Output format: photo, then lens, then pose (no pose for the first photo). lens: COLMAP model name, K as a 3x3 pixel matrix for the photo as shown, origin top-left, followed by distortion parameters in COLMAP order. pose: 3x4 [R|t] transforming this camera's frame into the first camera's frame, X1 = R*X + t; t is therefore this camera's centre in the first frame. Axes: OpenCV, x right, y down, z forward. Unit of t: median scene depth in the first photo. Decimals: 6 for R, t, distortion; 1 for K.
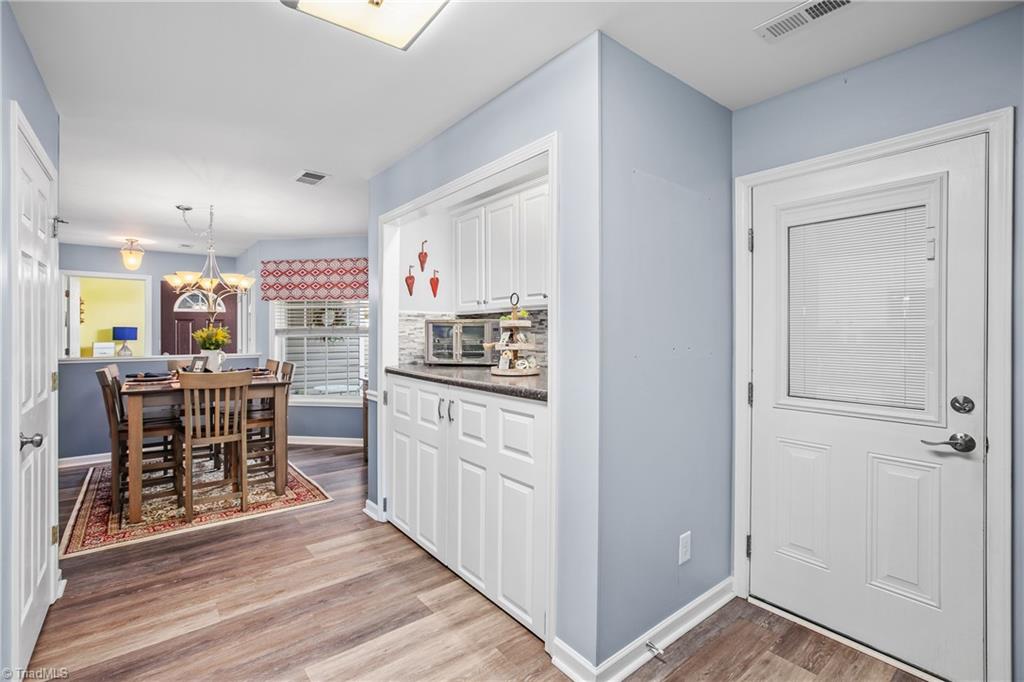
lens RADIAL K [[462.8, 0, 510.8], [0, 462.8, 331.3], [0, 0, 1]] dist [-0.058144, 0.023766]
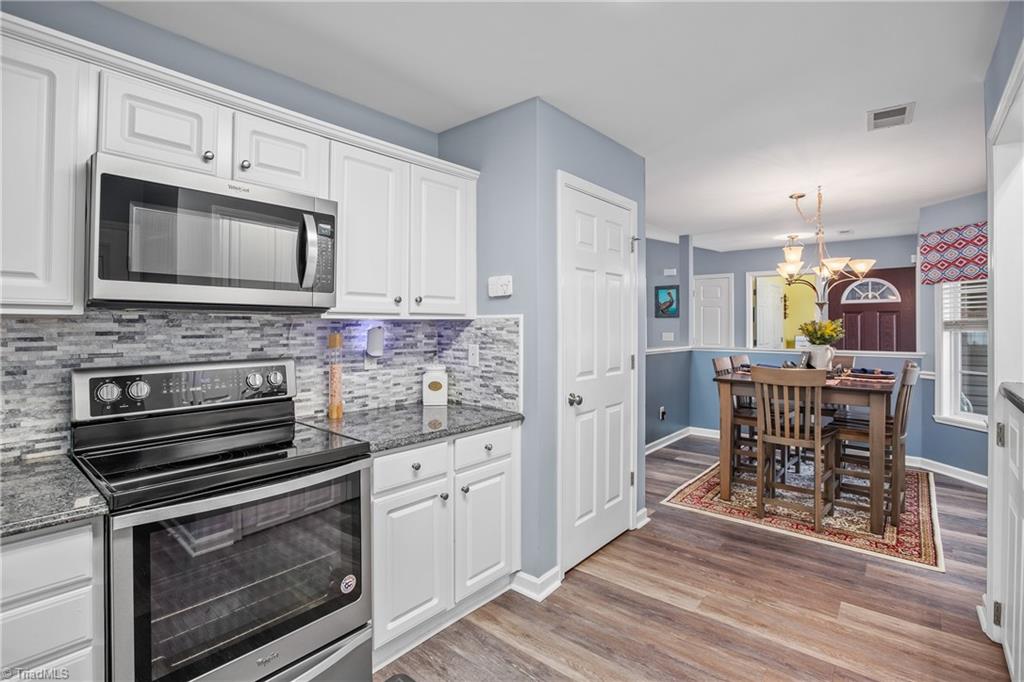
lens RADIAL K [[490.2, 0, 495.5], [0, 490.2, 319.9], [0, 0, 1]] dist [-0.053669, 0.019116]
pose [[0.163226, -0.009118, -0.986547, 0.223371], [-0.002532, 0.999950, -0.009661, 0.002891], [0.986585, 0.004075, 0.163195, 0.249983]]
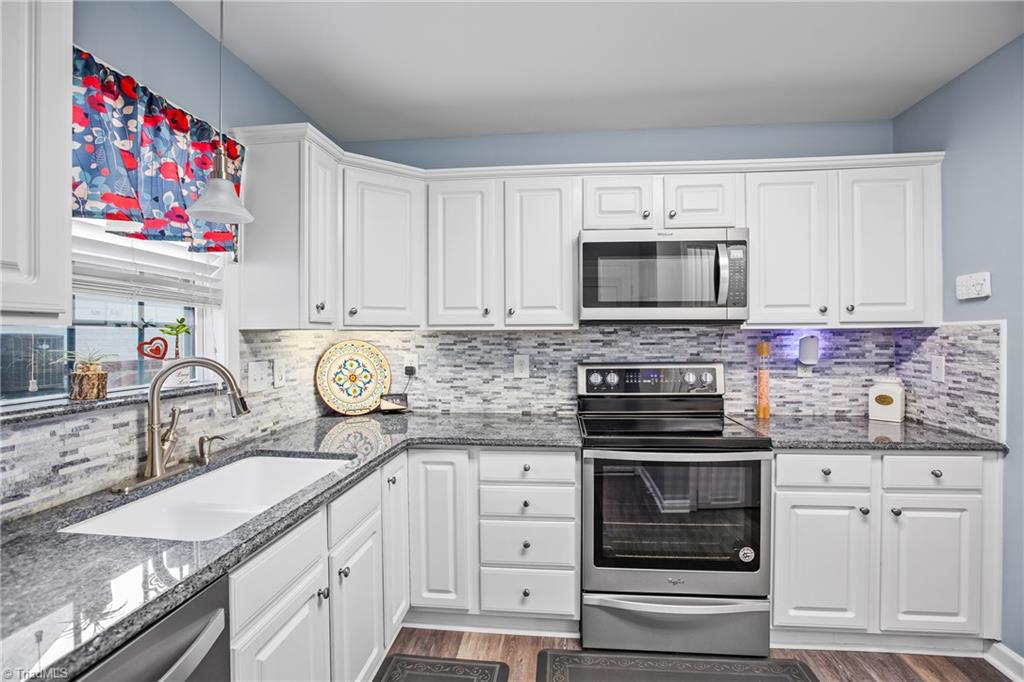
lens RADIAL K [[476.6, 0, 512.8], [0, 476.6, 339.4], [0, 0, 1]] dist [-0.064626, 0.026400]
pose [[-0.711558, 0.010584, -0.702547, 0.309061], [0.005615, 0.999940, 0.009377, 0.002539], [0.702604, 0.002728, -0.711575, 0.394058]]
